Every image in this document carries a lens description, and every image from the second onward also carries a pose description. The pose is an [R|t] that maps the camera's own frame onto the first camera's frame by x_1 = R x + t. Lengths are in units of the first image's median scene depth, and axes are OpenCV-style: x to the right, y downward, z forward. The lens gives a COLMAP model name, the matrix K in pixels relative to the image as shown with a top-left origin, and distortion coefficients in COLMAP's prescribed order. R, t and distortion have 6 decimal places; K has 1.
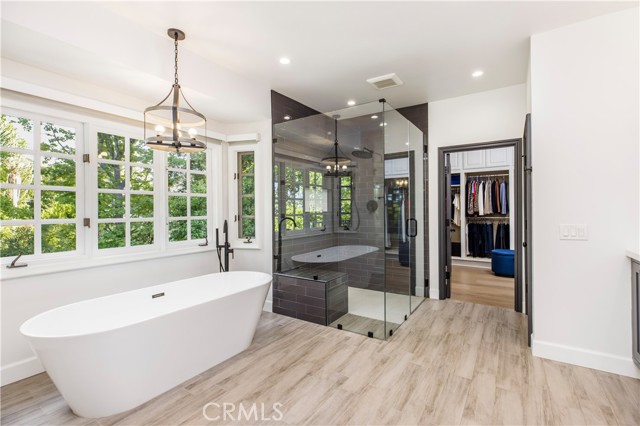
lens RADIAL K [[283.2, 0, 330.7], [0, 283.2, 208.1], [0, 0, 1]] dist [0.005131, -0.001700]
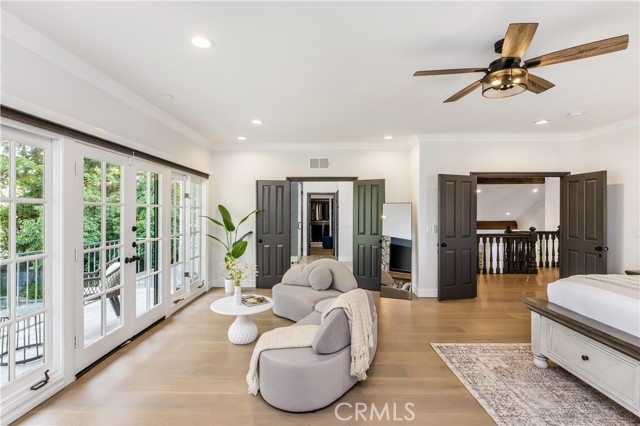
lens RADIAL K [[306.3, 0, 319.7], [0, 306.3, 211.9], [0, 0, 1]] dist [-0.004832, -0.000839]
pose [[0.851108, 0.008170, 0.524927, -1.103697], [-0.010686, 0.999941, 0.001763, -0.071497], [-0.524881, -0.007110, 0.851146, -1.565754]]
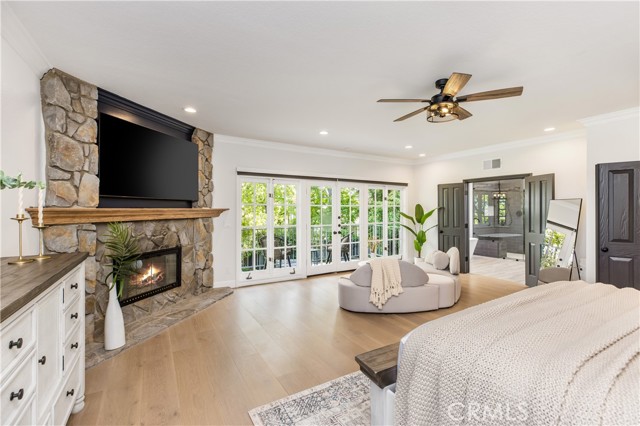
lens RADIAL K [[283.2, 0, 322.9], [0, 283.2, 208.9], [0, 0, 1]] dist [0.005131, -0.001700]
pose [[0.889595, 0.007804, -0.456683, -0.262981], [-0.003776, 0.999946, 0.009733, -0.083564], [0.456734, -0.006934, 0.889576, -2.149037]]
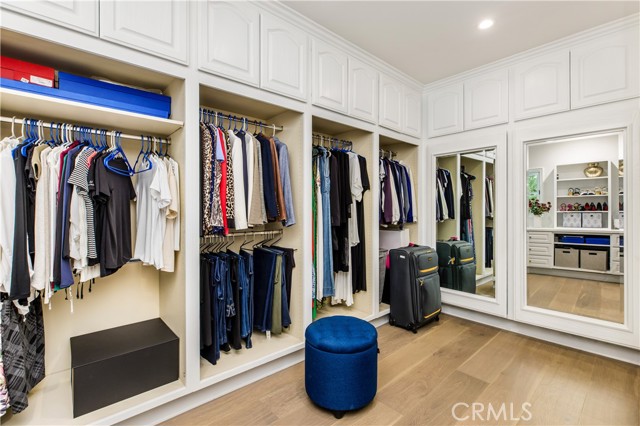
lens RADIAL K [[283.2, 0, 319.6], [0, 283.2, 214.4], [0, 0, 1]] dist [0.005131, -0.001700]
pose [[0.263049, -0.004867, 0.964770, 0.470611], [-0.005576, 0.999963, 0.006564, 0.008610], [-0.964766, -0.007107, 0.263012, 1.663313]]
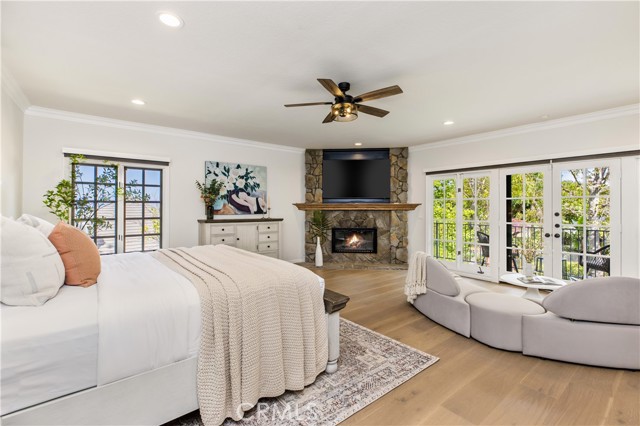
lens RADIAL K [[283.2, 0, 324.9], [0, 283.2, 208.6], [0, 0, 1]] dist [0.005131, -0.001700]
pose [[-0.326426, 0.008614, -0.945184, 0.647974], [0.008408, 0.999945, 0.006209, -0.049383], [0.945185, -0.005920, -0.326481, -0.908226]]
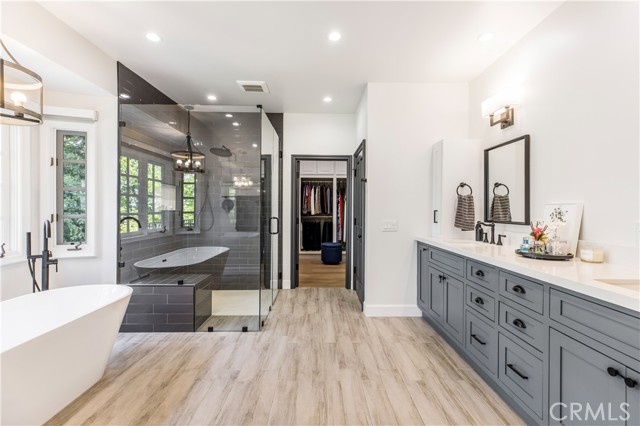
lens RADIAL K [[283.2, 0, 323.4], [0, 283.2, 210.0], [0, 0, 1]] dist [0.005131, -0.001700]
pose [[0.834070, 0.009440, 0.551578, -0.169296], [-0.013128, 0.999910, 0.002738, 0.002263], [-0.551502, -0.009524, 0.834119, -0.018327]]
